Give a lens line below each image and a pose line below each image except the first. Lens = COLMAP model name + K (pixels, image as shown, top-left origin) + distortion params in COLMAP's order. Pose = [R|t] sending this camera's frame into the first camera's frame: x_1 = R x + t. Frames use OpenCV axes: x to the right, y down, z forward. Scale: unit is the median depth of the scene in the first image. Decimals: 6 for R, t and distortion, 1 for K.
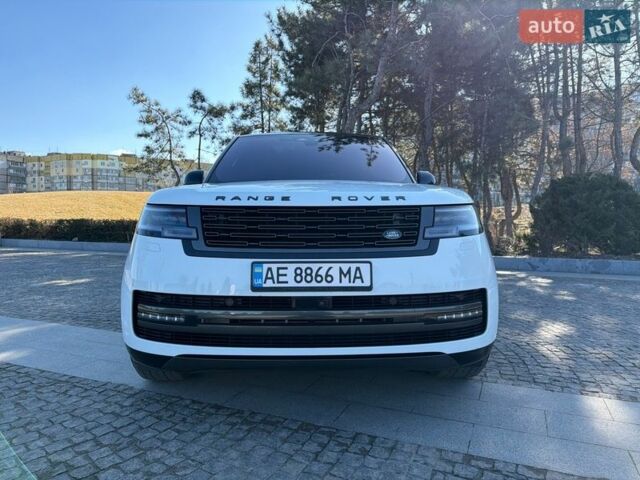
lens RADIAL K [[440.2, 0, 320.0], [0, 440.2, 240.0], [0, 0, 1]] dist [0.030375, -0.033024]
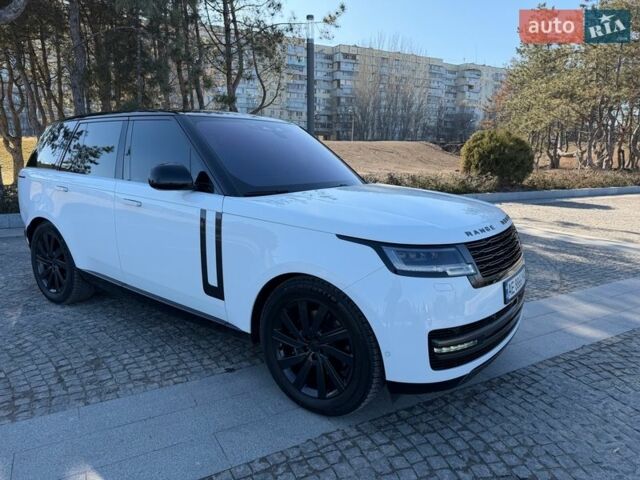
lens RADIAL K [[437.1, 0, 317.8], [0, 437.1, 254.3], [0, 0, 1]] dist [0.030005, -0.034475]
pose [[0.605550, -0.172598, 0.776865, -1.395608], [0.019123, 0.979071, 0.202616, -0.287301], [-0.795577, -0.107838, 0.596177, 0.639614]]
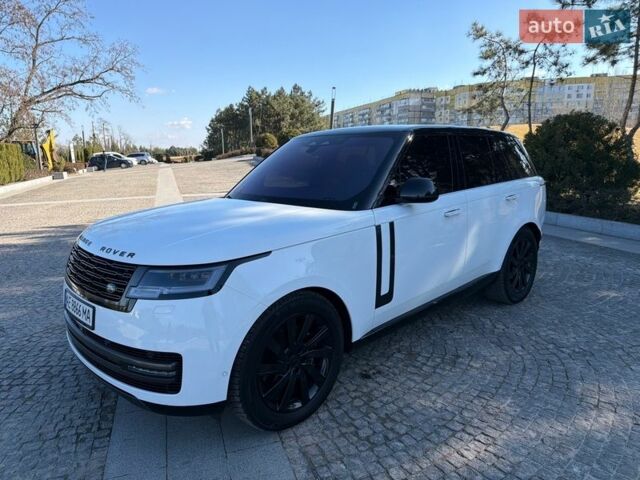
lens RADIAL K [[440.2, 0, 320.0], [0, 440.2, 240.0], [0, 0, 1]] dist [0.030375, -0.033024]
pose [[0.667039, 0.133625, -0.732942, 1.367046], [-0.014046, 0.985865, 0.166953, -0.339499], [0.744891, -0.101070, 0.659487, 0.634812]]
